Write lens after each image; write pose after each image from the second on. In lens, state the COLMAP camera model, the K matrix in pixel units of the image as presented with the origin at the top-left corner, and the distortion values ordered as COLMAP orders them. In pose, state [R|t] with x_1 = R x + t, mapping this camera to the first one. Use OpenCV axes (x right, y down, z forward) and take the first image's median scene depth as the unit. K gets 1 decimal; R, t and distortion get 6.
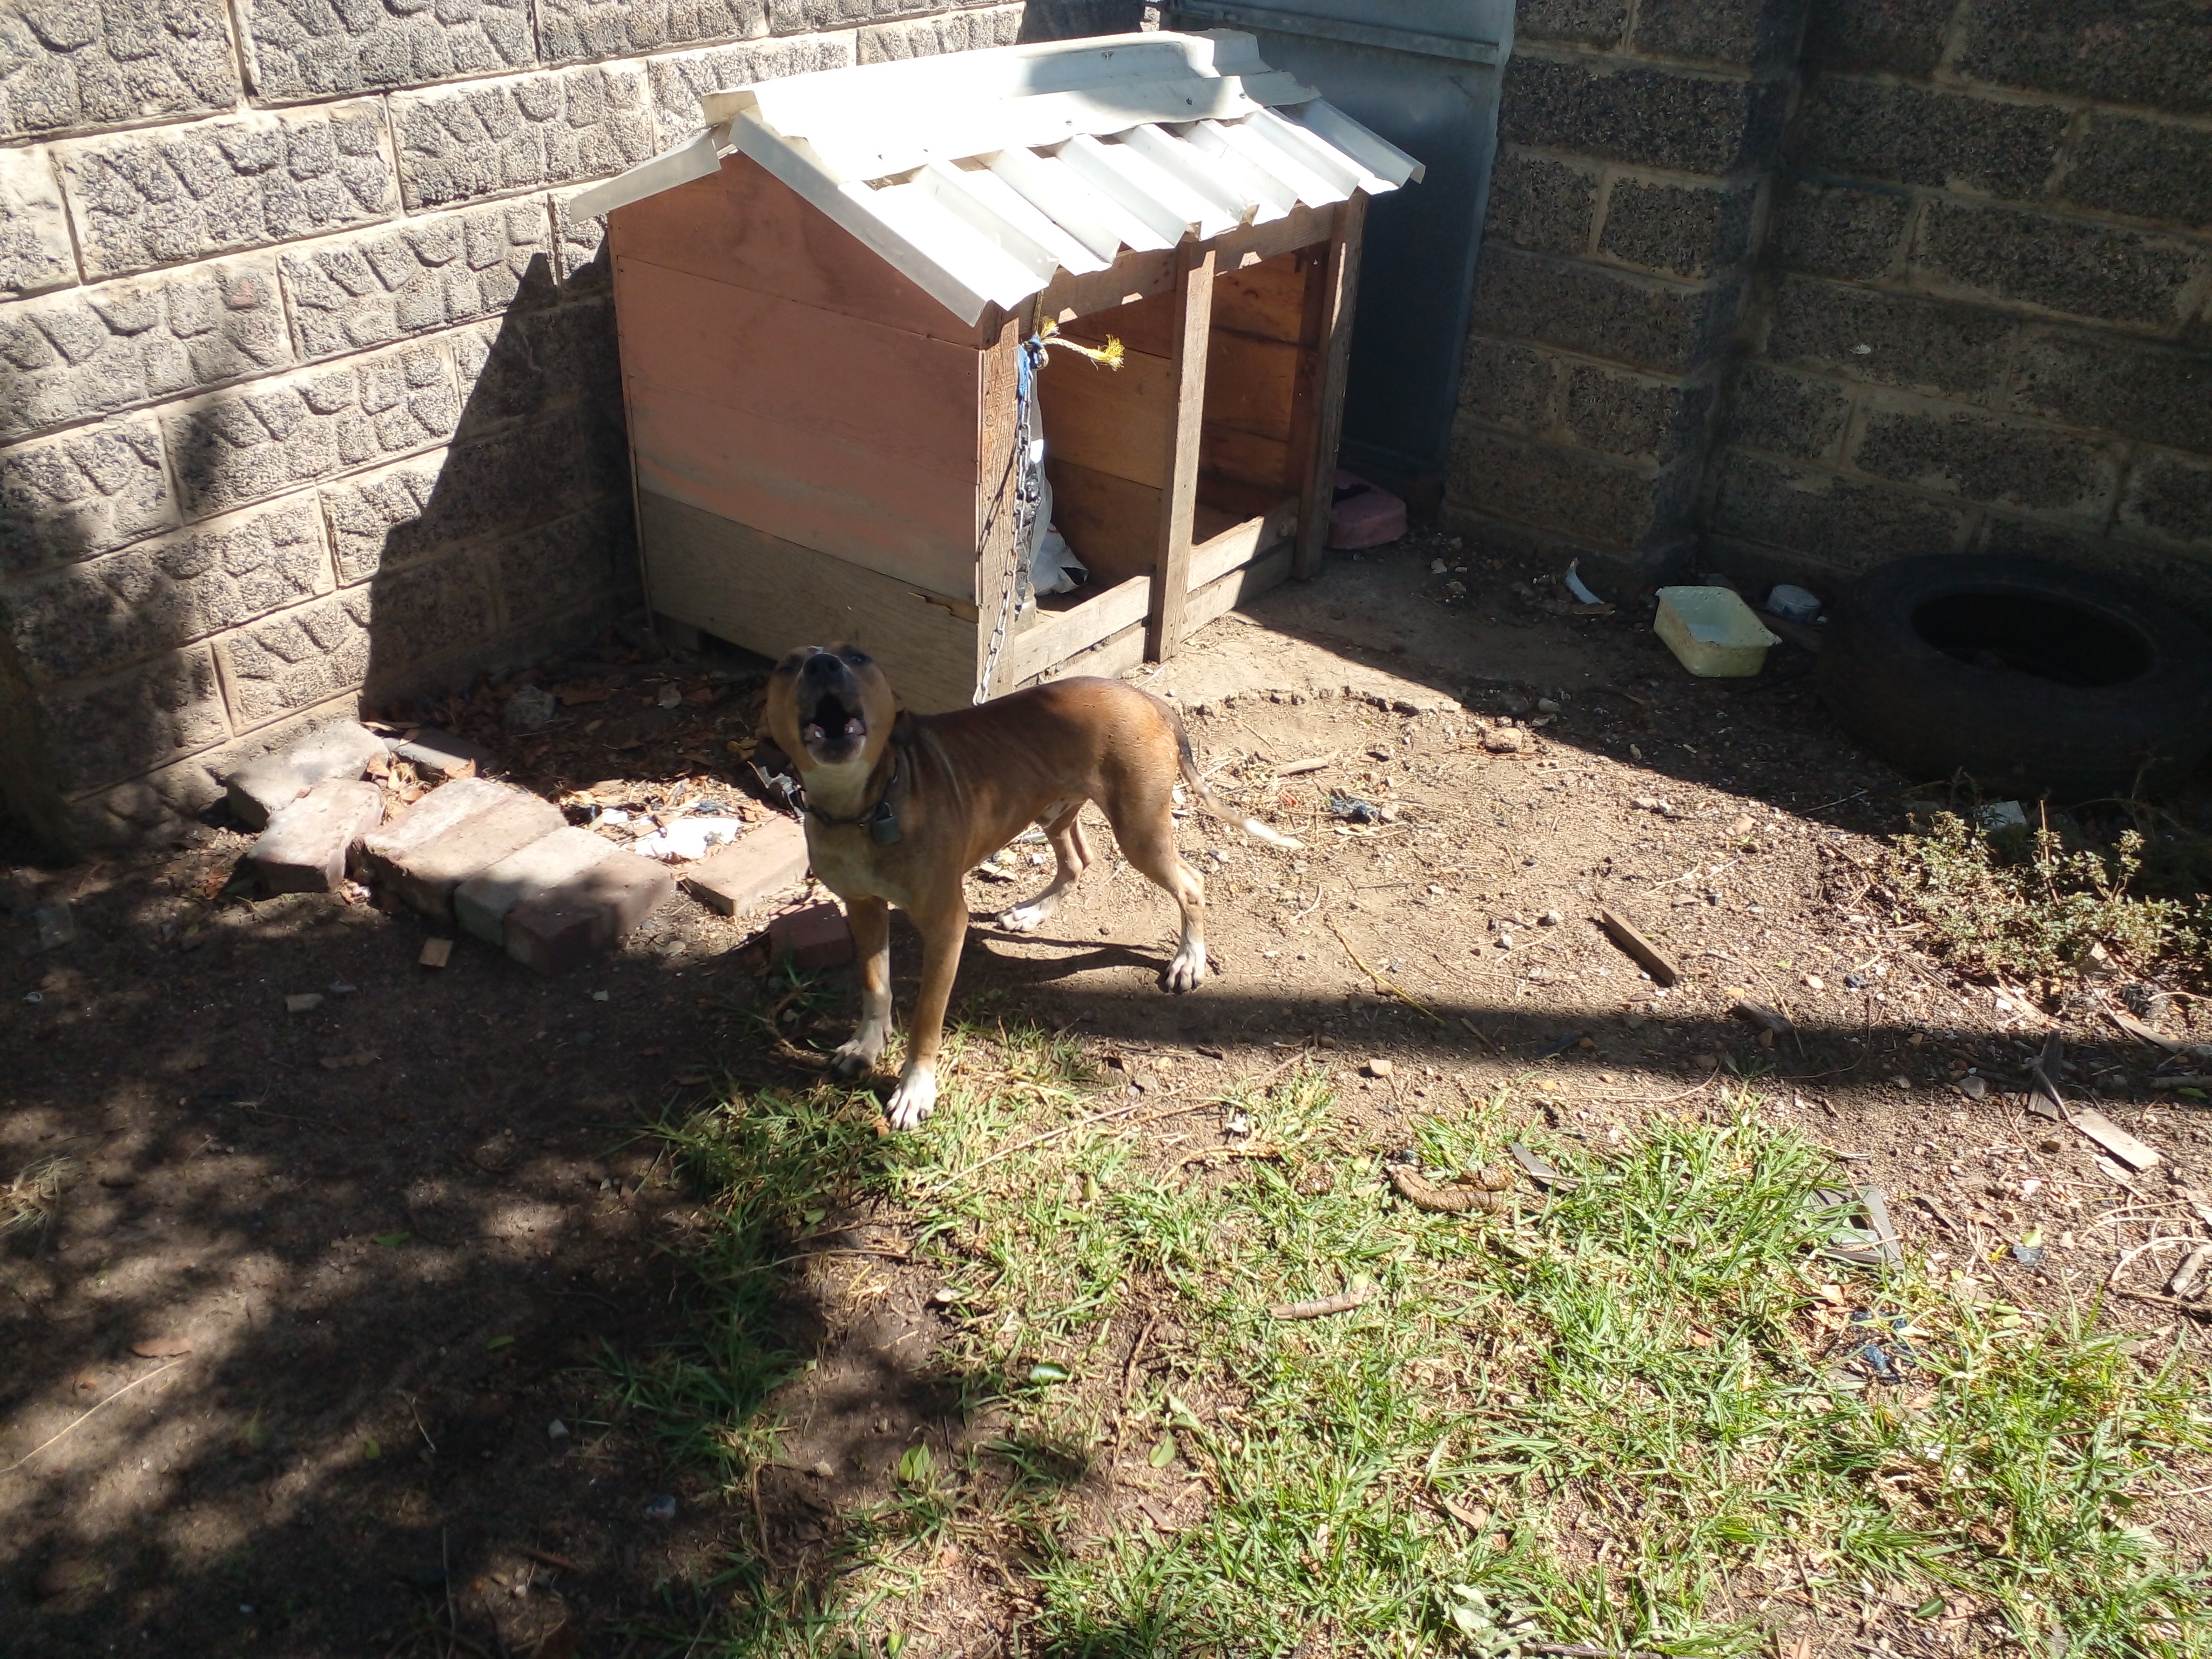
lens RADIAL K [[1719.6, 0, 1045.5], [0, 1719.6, 855.8], [0, 0, 1]] dist [0.043672, -0.051154]
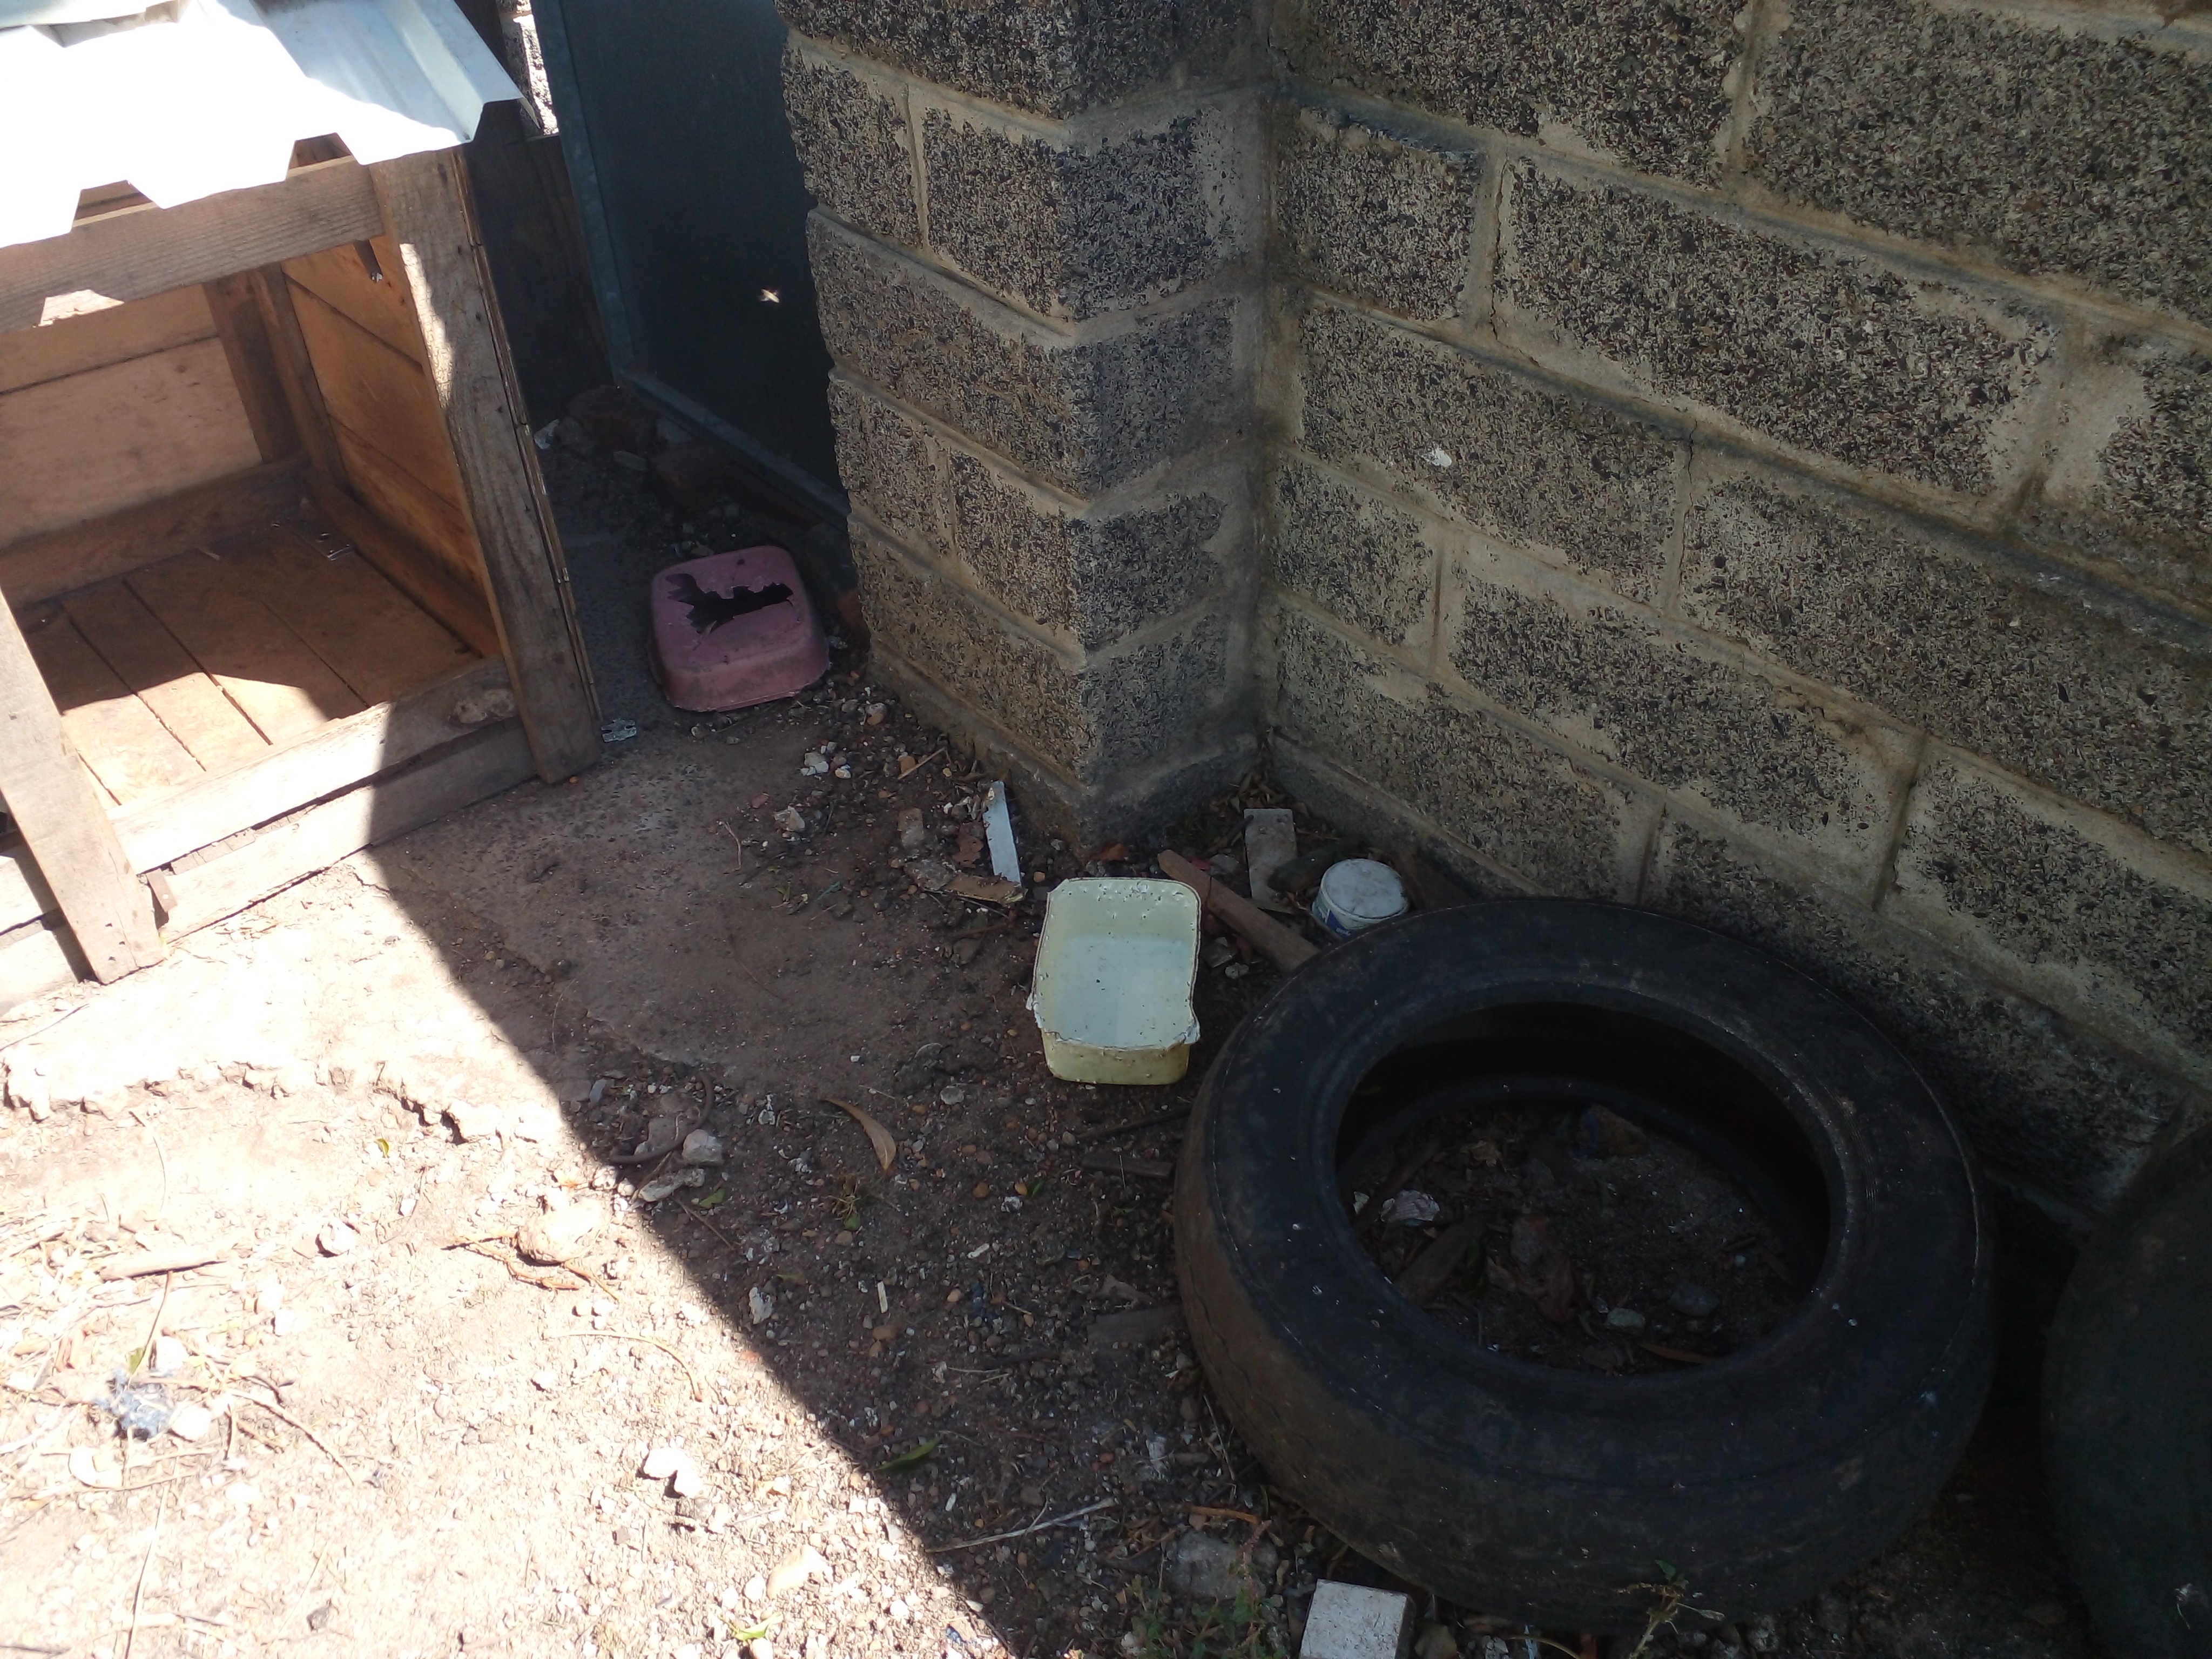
lens RADIAL K [[1719.6, 0, 1056.8], [0, 1719.6, 846.8], [0, 0, 1]] dist [0.043672, -0.051154]
pose [[0.975932, 0.074327, -0.205018, 0.530428], [-0.048335, 0.990467, 0.128995, -0.269297], [0.212651, -0.115981, 0.970220, 0.545926]]
